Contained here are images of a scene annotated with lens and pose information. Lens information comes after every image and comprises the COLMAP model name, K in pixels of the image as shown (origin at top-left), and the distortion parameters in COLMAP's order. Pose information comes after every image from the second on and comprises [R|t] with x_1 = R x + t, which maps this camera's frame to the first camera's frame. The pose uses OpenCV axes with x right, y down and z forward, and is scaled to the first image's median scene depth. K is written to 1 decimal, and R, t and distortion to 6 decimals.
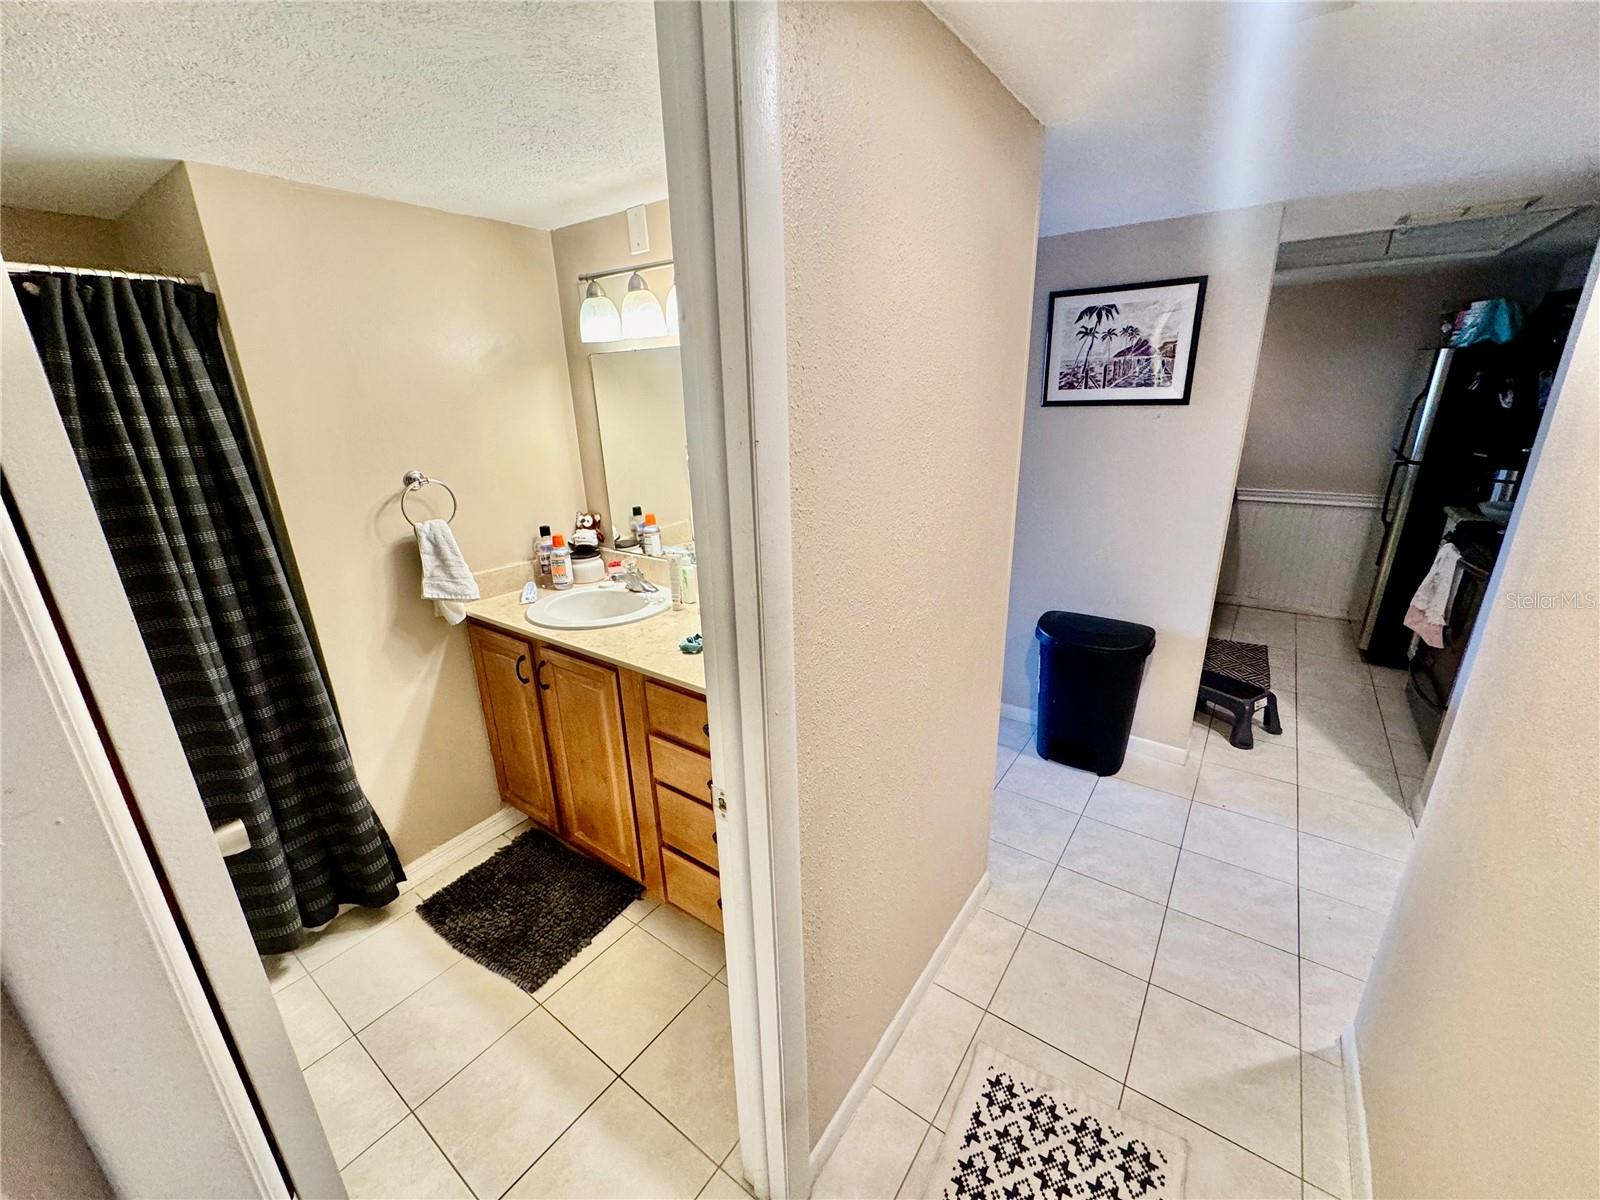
lens RADIAL K [[637.9, 0, 800.8], [0, 637.9, 597.3], [0, 0, 1]] dist [-0.002026, 0.000720]
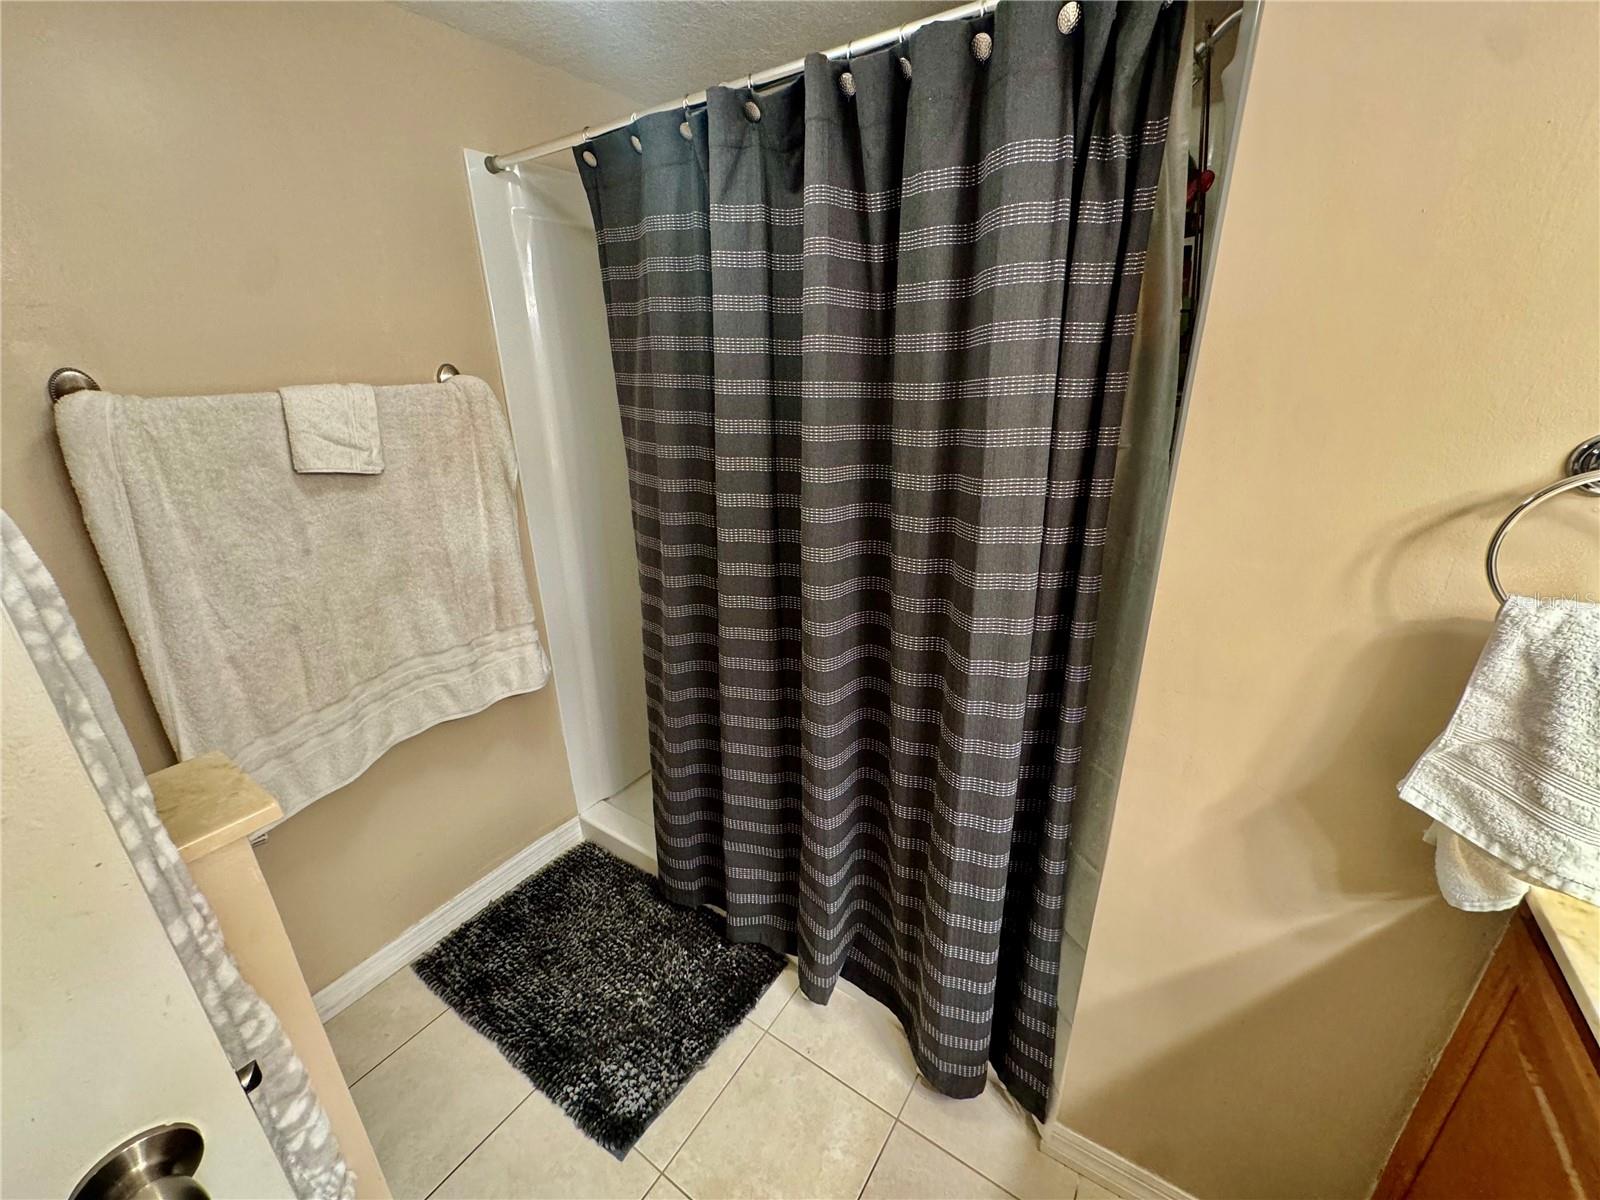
lens RADIAL K [[637.9, 0, 800.8], [0, 637.9, 597.3], [0, 0, 1]] dist [-0.002026, 0.000720]
pose [[0.039561, 0.372001, -0.927389, -0.315212], [-0.286844, 0.893279, 0.346082, -0.119531], [0.957160, 0.252325, 0.142045, 0.597943]]
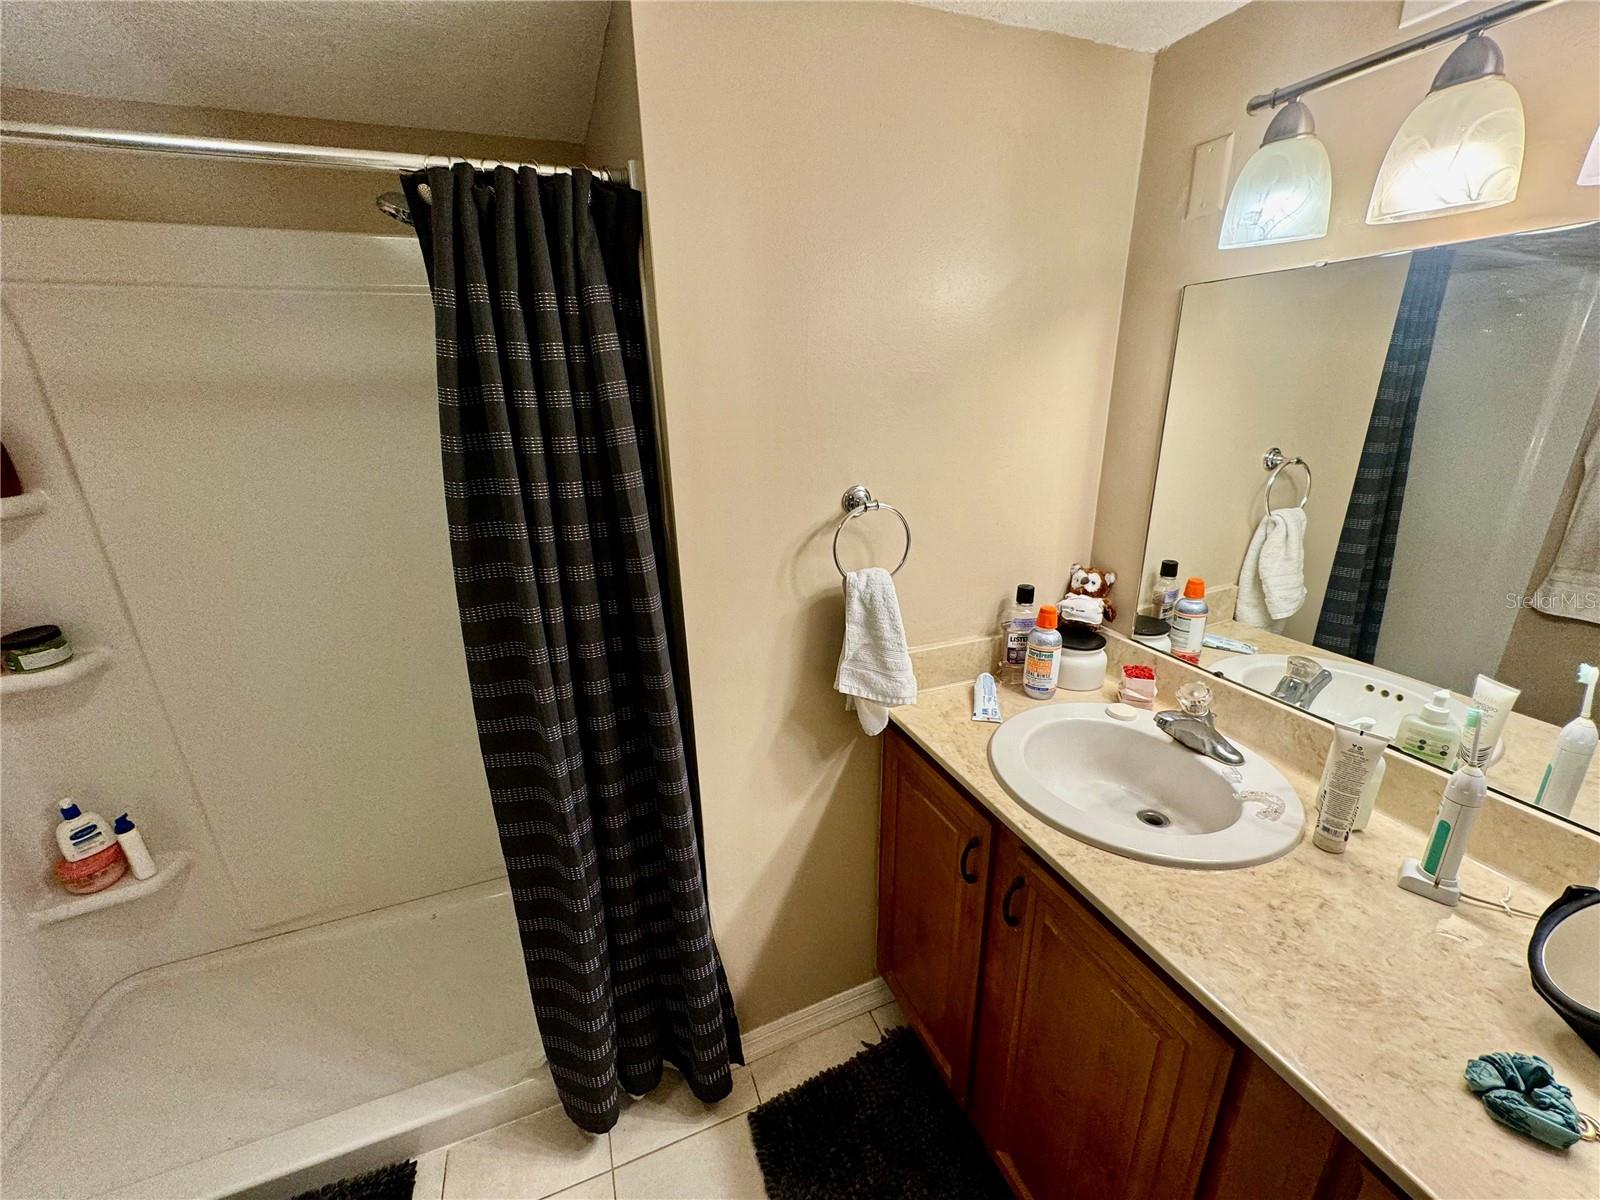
lens RADIAL K [[637.9, 0, 800.8], [0, 637.9, 597.3], [0, 0, 1]] dist [-0.002026, 0.000720]
pose [[0.843846, 0.181753, -0.504866, -0.317310], [-0.167433, 0.983097, 0.074065, -0.126558], [0.509794, 0.022032, 0.860014, 0.434235]]
